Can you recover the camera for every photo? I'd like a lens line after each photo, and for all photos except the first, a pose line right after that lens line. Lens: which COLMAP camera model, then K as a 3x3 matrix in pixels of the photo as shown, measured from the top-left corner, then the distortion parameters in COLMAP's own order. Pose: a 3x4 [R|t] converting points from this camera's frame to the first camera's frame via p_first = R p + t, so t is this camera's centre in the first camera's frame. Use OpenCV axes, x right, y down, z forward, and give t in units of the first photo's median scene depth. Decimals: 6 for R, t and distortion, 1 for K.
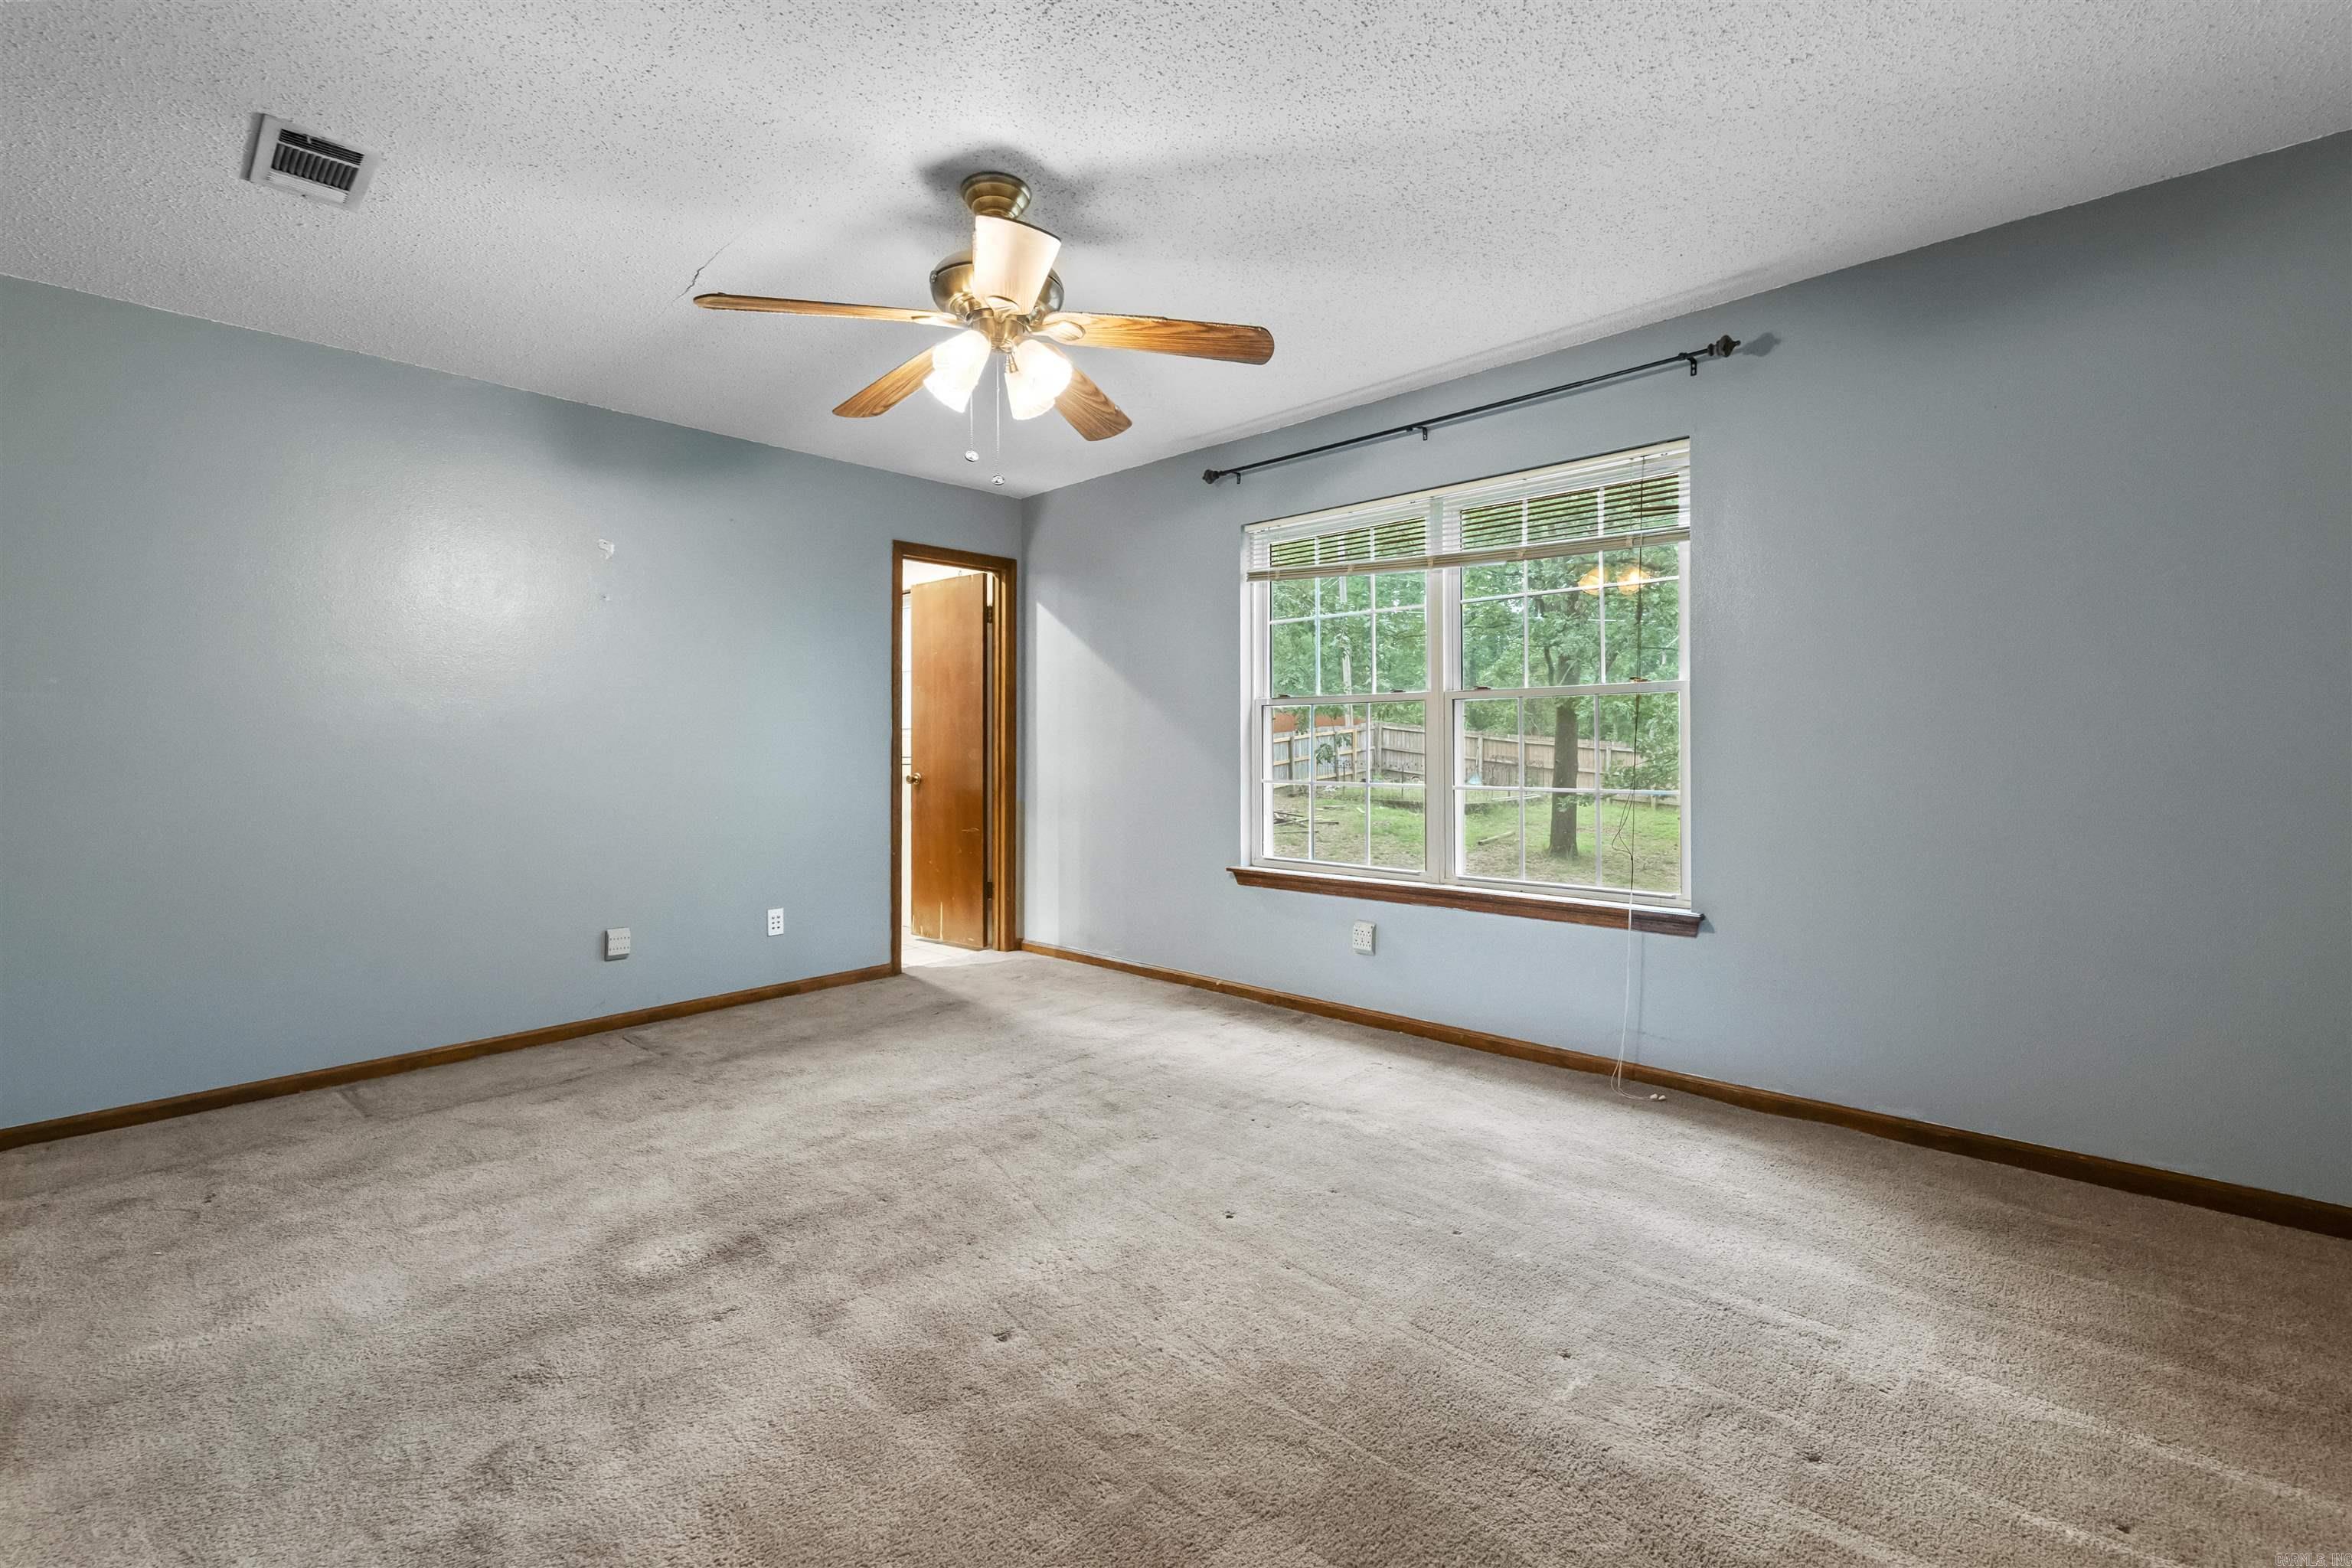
lens RADIAL K [[971.2, 0, 1181.6], [0, 971.2, 735.7], [0, 0, 1]] dist [0.005578, -0.003053]
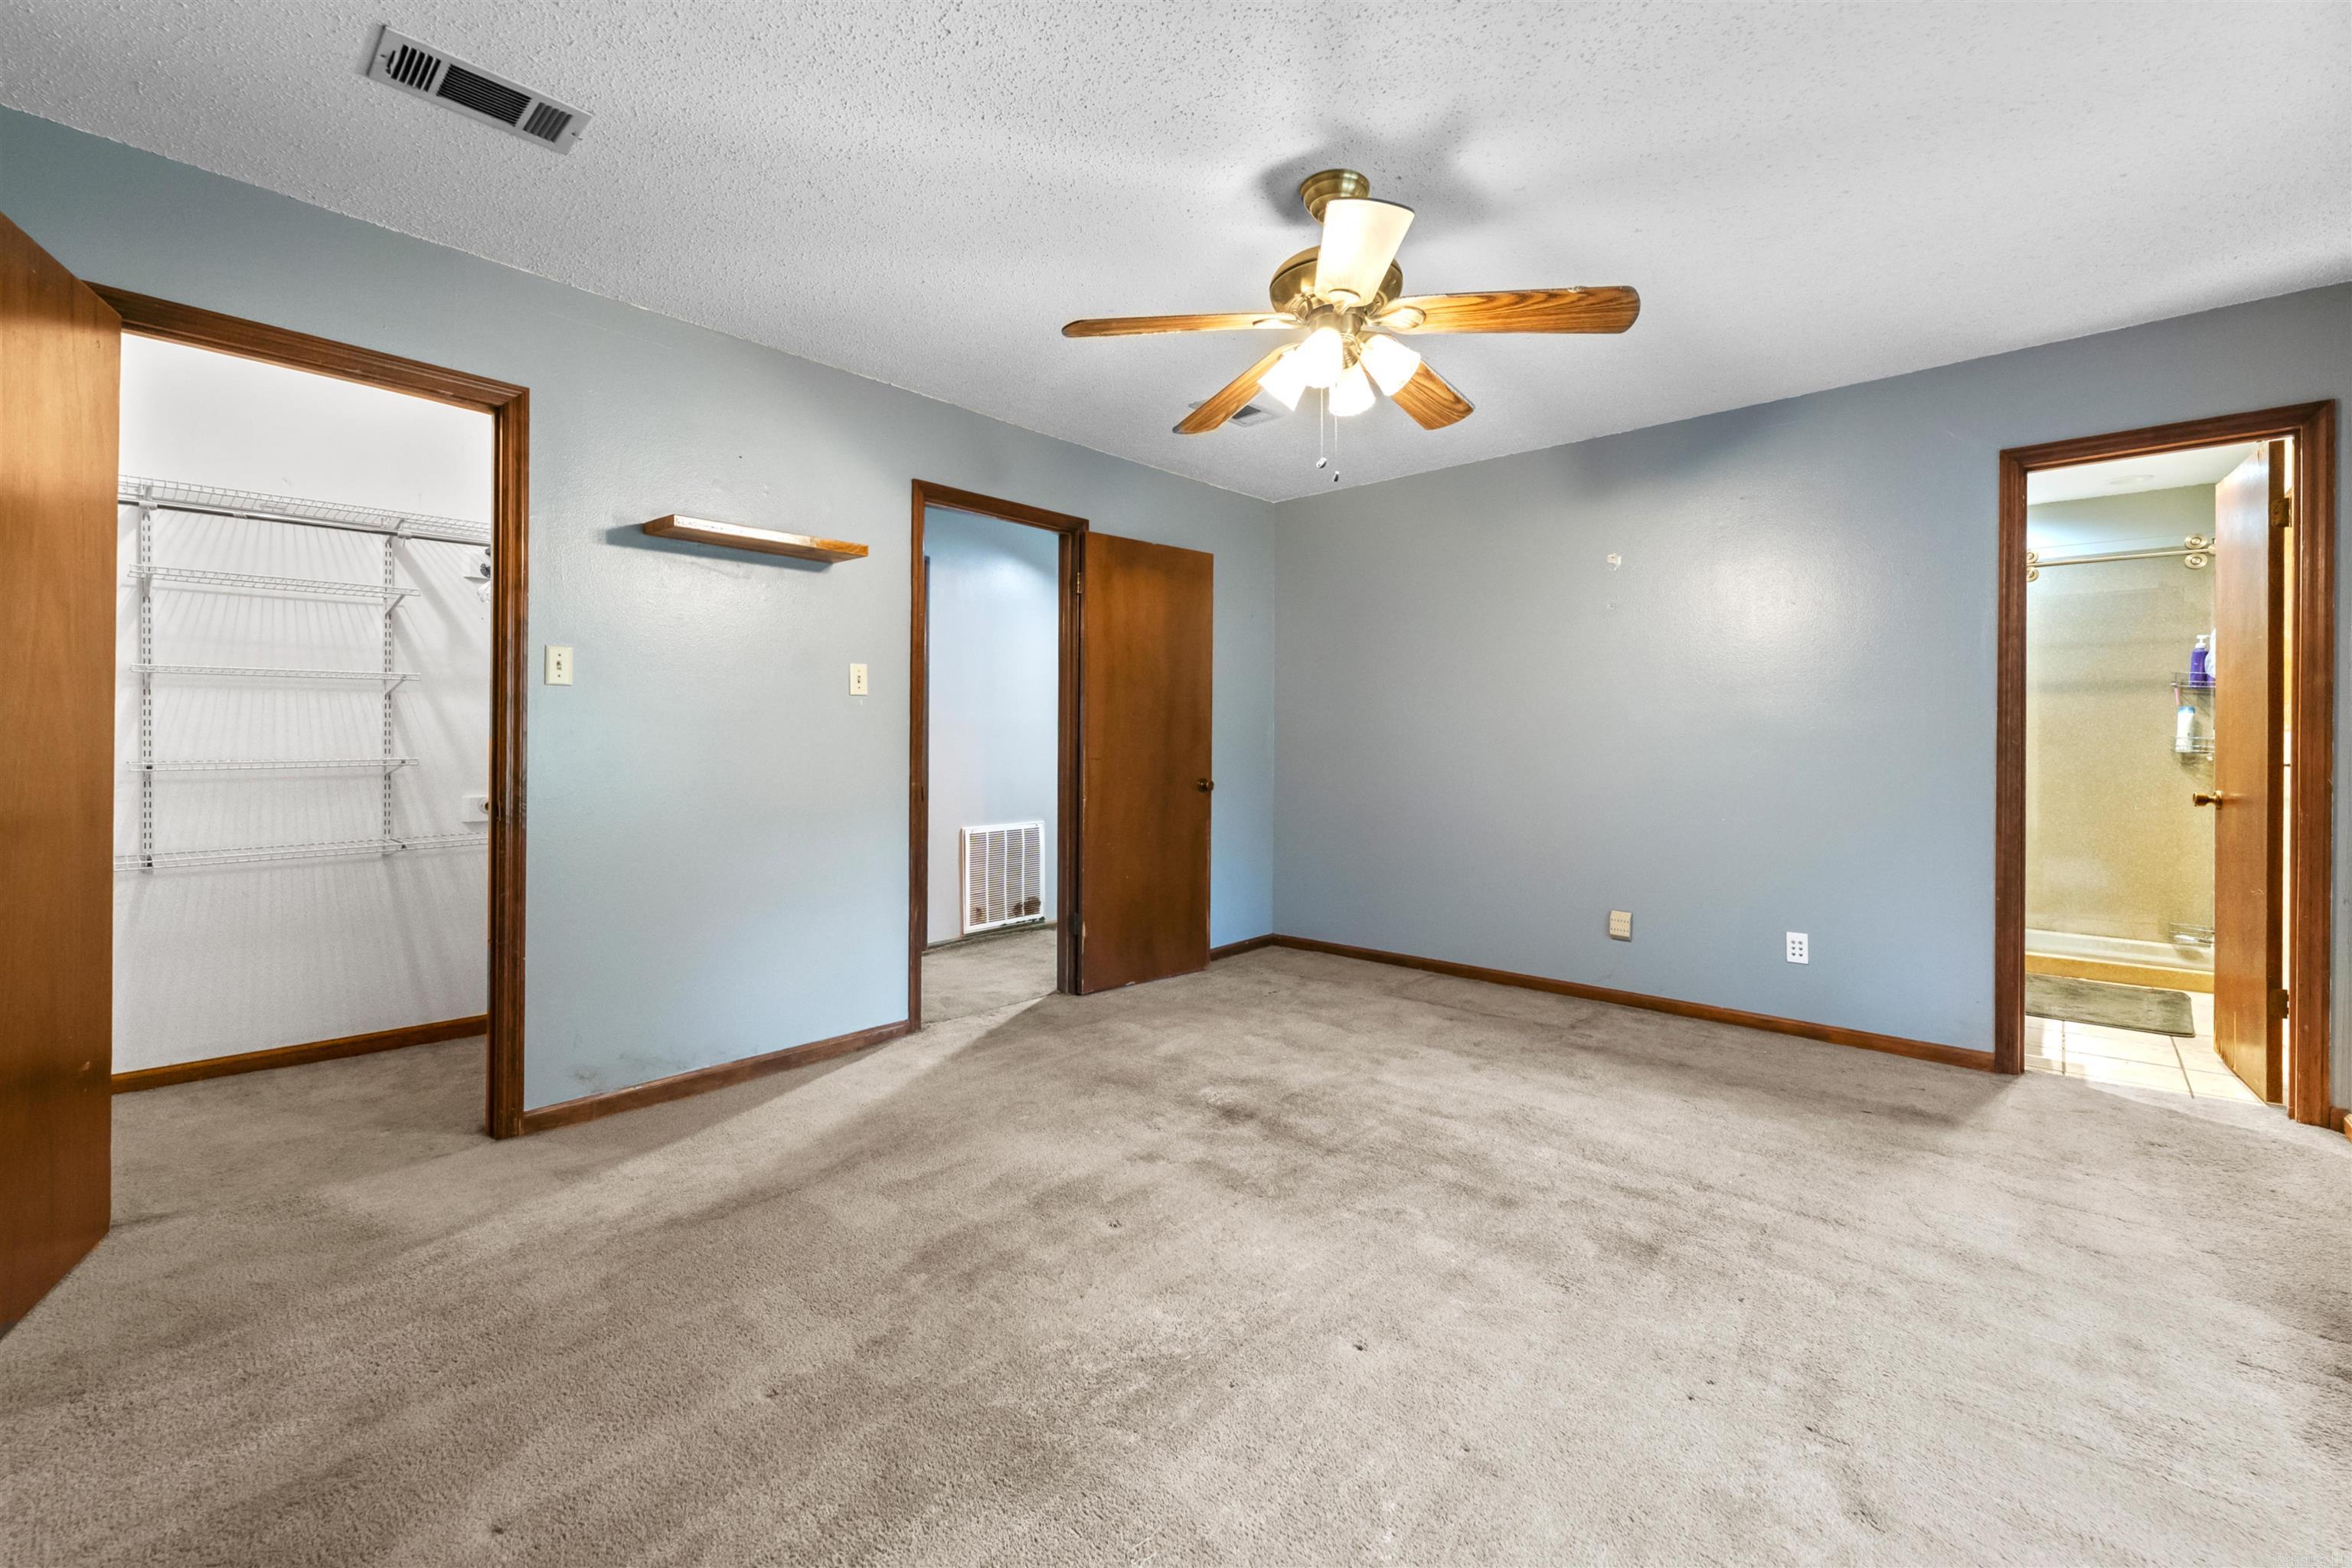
lens RADIAL K [[971.2, 0, 1194.1], [0, 971.2, 747.6], [0, 0, 1]] dist [0.005578, -0.003053]
pose [[0.029595, 0.013415, -0.999472, 0.615007], [0.002796, 0.999905, 0.013504, 0.001190], [0.999558, -0.003194, 0.029555, 0.634634]]
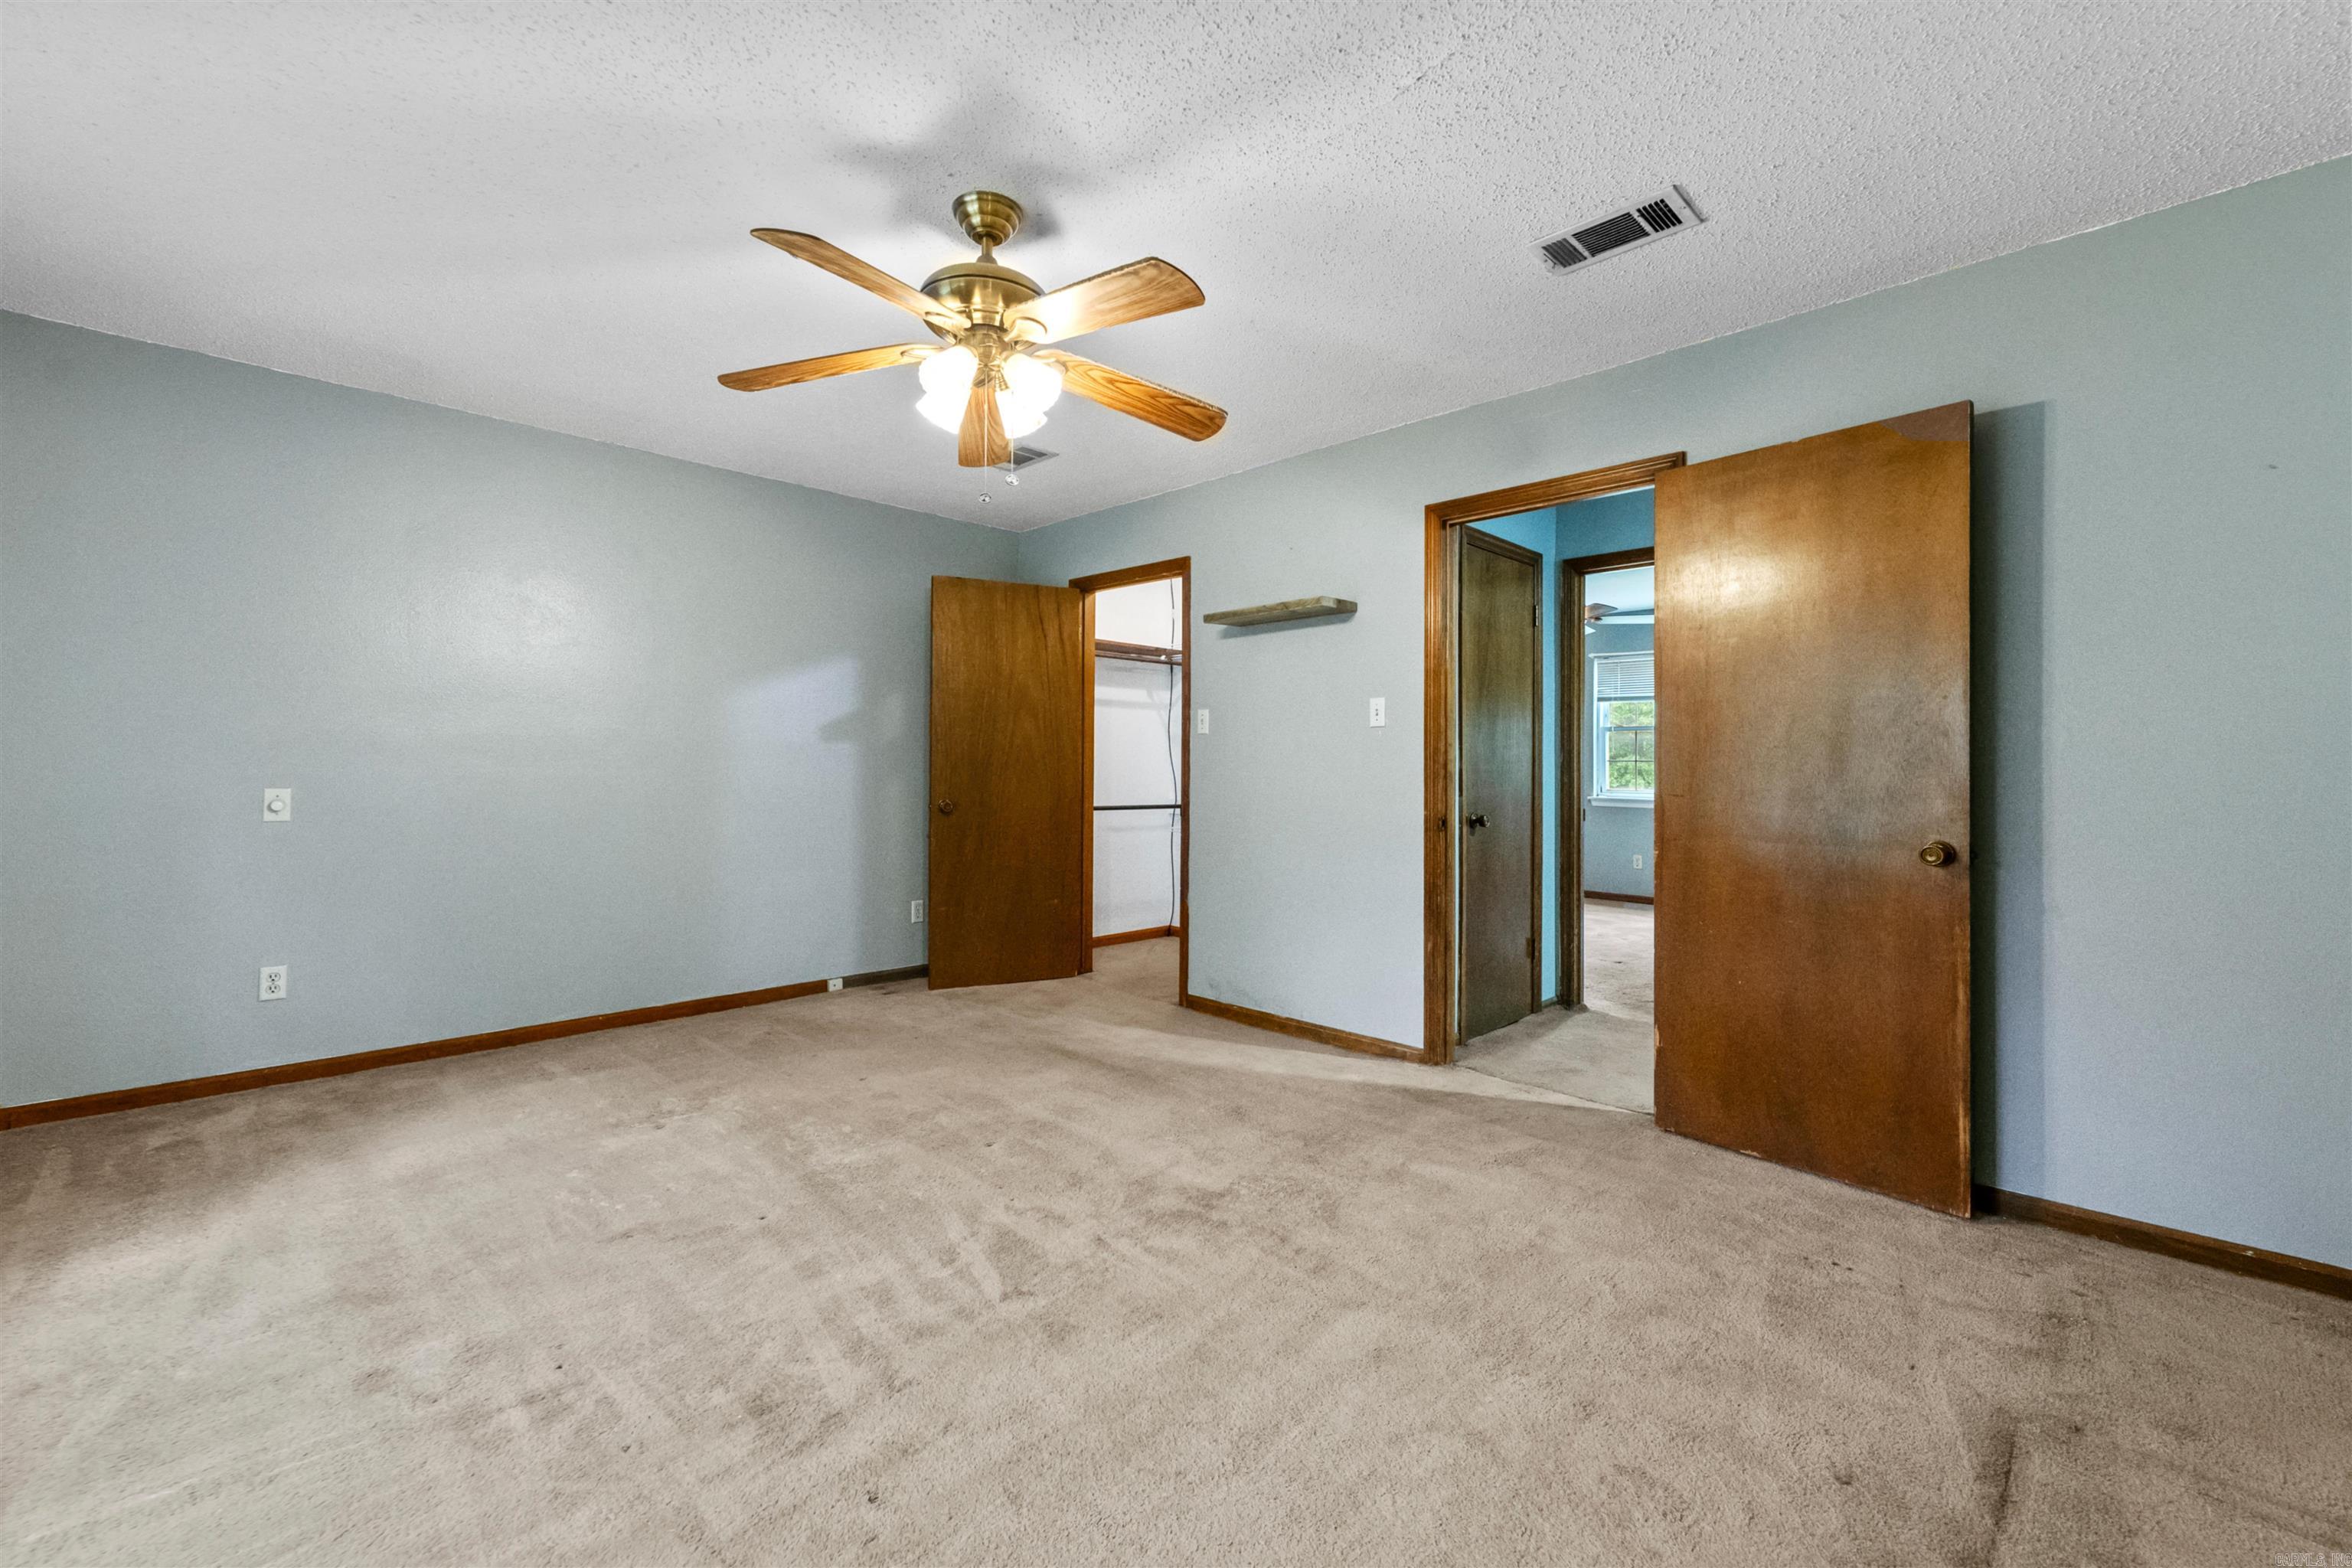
lens RADIAL K [[971.2, 0, 1172.9], [0, 971.2, 766.7], [0, 0, 1]] dist [0.005578, -0.003053]
pose [[-0.999428, 0.000214, 0.033807, -0.321132], [-0.000096, 0.999958, -0.009160, 0.015980], [-0.033807, -0.009158, -0.999386, 1.523400]]
